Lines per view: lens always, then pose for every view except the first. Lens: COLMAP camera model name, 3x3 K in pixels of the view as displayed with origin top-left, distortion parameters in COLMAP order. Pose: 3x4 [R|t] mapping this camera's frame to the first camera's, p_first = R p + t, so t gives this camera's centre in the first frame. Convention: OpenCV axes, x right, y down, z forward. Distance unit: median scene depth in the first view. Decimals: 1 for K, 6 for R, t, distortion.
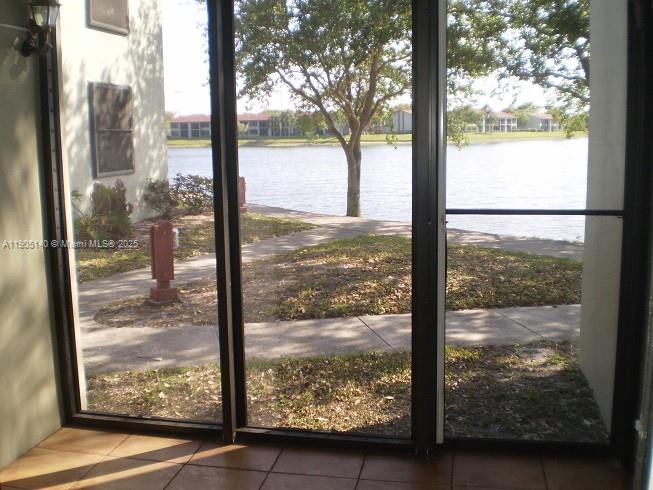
lens RADIAL K [[710.4, 0, 326.5], [0, 710.4, 245.0], [0, 0, 1]] dist [-0.124160, 0.012896]
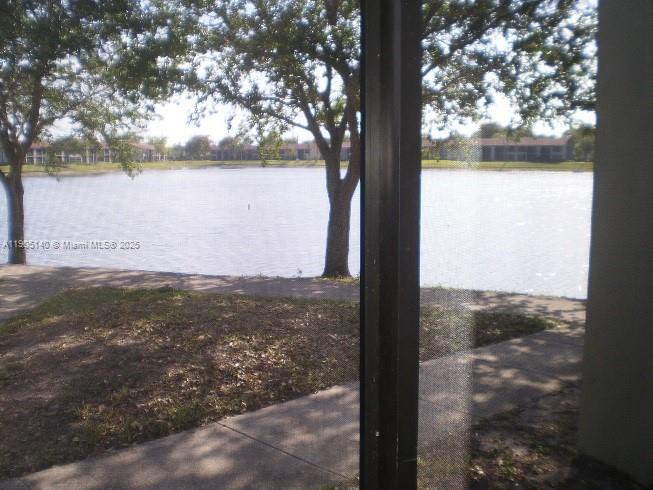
lens RADIAL K [[710.4, 0, 326.5], [0, 710.4, 245.0], [0, 0, 1]] dist [-0.124160, 0.012896]
pose [[0.851635, -0.048601, 0.521878, -0.080344], [0.070912, 0.997221, -0.022852, -0.018530], [-0.519317, 0.056469, 0.852714, 0.129322]]
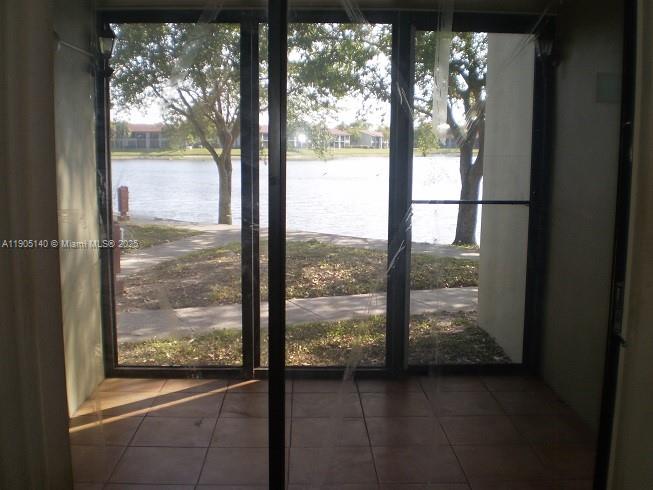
lens RADIAL K [[705.5, 0, 326.5], [0, 705.5, 245.0], [0, 0, 1]] dist [0.002188, -0.003747]
pose [[0.973023, -0.008232, 0.230559, -0.060503], [0.012869, 0.999744, -0.018614, 0.011827], [-0.230347, 0.021079, 0.972880, -0.063987]]
